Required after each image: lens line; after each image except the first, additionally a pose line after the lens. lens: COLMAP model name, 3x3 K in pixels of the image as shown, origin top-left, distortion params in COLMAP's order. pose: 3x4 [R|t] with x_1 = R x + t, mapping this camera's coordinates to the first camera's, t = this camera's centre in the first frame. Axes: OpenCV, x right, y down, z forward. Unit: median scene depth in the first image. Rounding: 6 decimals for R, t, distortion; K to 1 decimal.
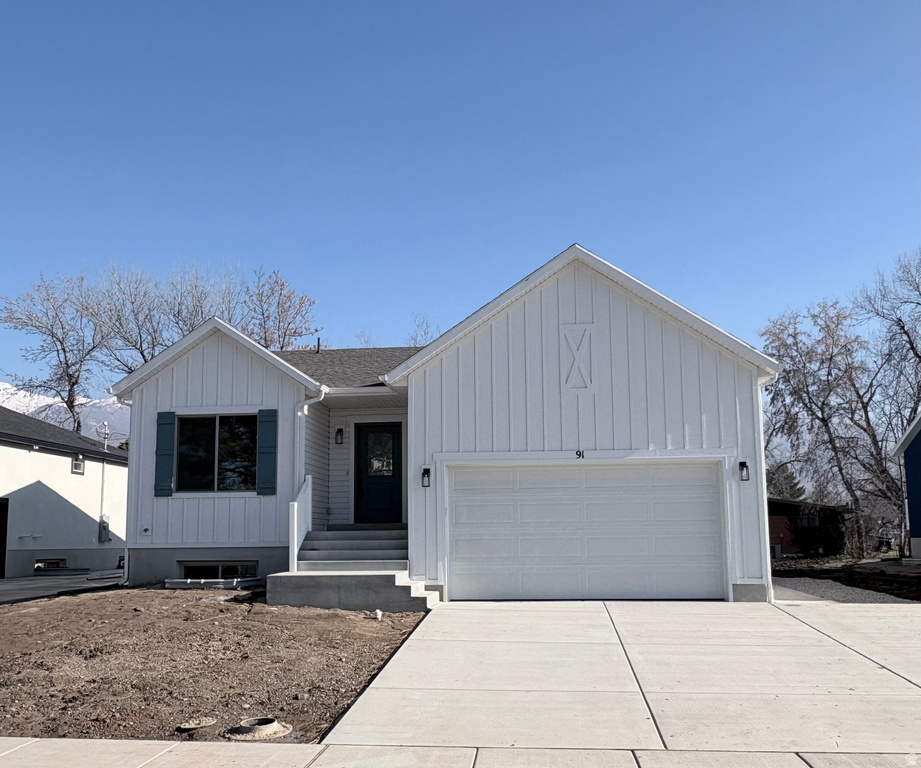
lens RADIAL K [[860.0, 0, 460.3], [0, 860.0, 442.0], [0, 0, 1]] dist [-0.000300, -0.009239]
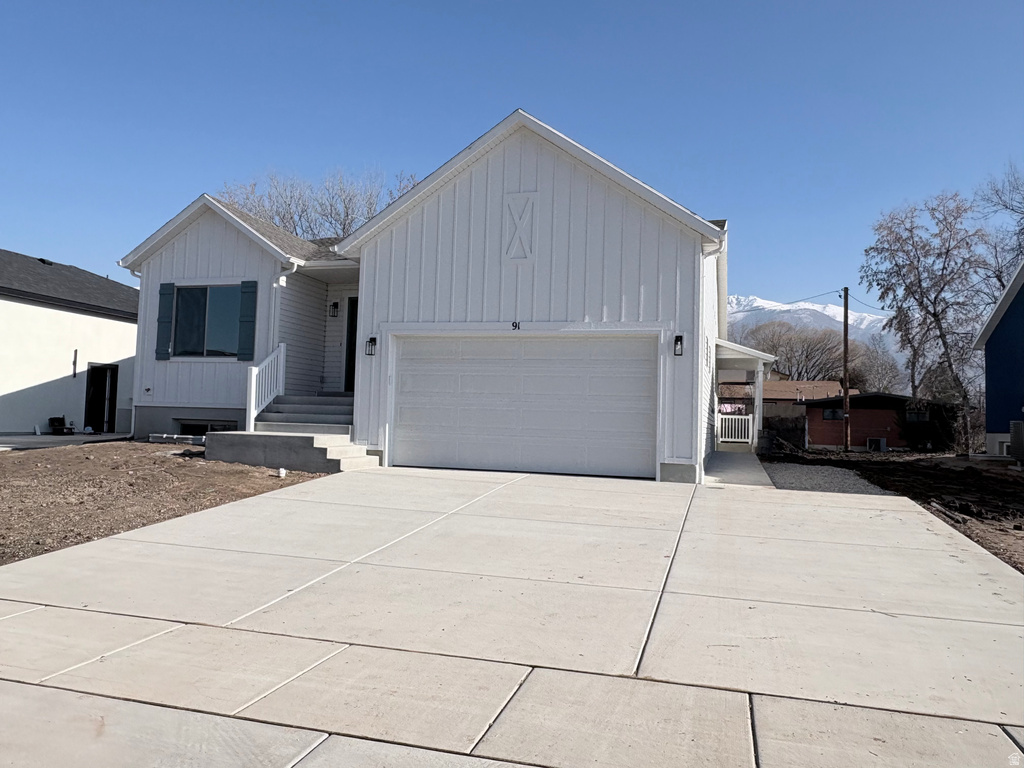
lens RADIAL K [[752.0, 0, 512.0], [0, 752.0, 384.0], [0, 0, 1]] dist [0.000675, 0.003817]
pose [[0.982333, 0.030583, -0.184625, 0.279022], [-0.019486, 0.997909, 0.061626, 0.026441], [0.186124, -0.056940, 0.980875, 0.138677]]
